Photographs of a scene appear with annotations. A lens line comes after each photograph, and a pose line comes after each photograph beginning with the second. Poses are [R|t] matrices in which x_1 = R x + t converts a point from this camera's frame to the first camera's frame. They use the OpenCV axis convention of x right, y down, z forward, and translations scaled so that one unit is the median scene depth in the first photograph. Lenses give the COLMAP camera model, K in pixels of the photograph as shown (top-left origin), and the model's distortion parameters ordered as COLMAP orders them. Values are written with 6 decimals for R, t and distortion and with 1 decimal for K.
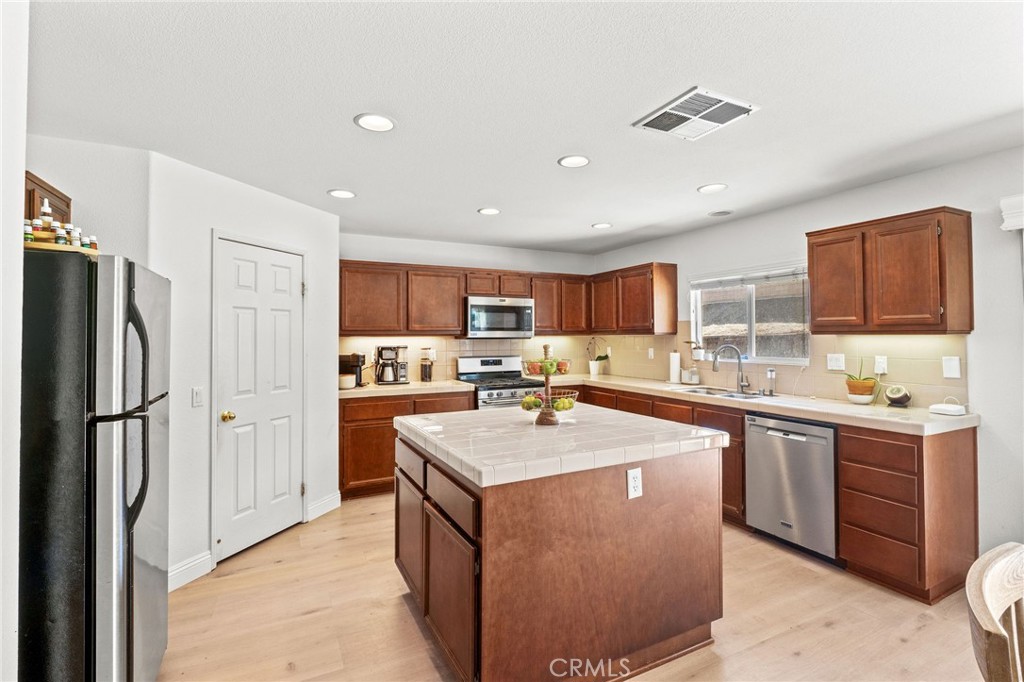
lens RADIAL K [[474.7, 0, 510.0], [0, 474.7, 326.8], [0, 0, 1]] dist [-0.001995, -0.000278]
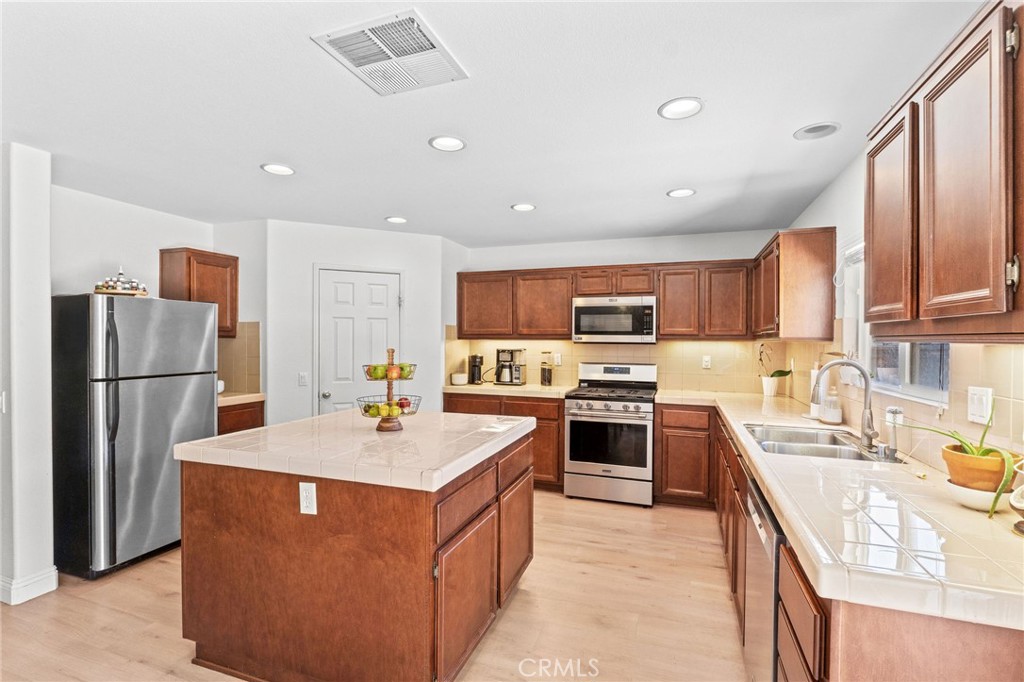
lens RADIAL K [[469.5, 0, 512.0], [0, 469.5, 341.0], [0, 0, 1]] dist [-0.002907, -0.000338]
pose [[0.692681, 0.010750, -0.721164, 0.517296], [0.005317, 0.999786, 0.020010, 0.002064], [0.721225, -0.017695, 0.692475, 0.283125]]
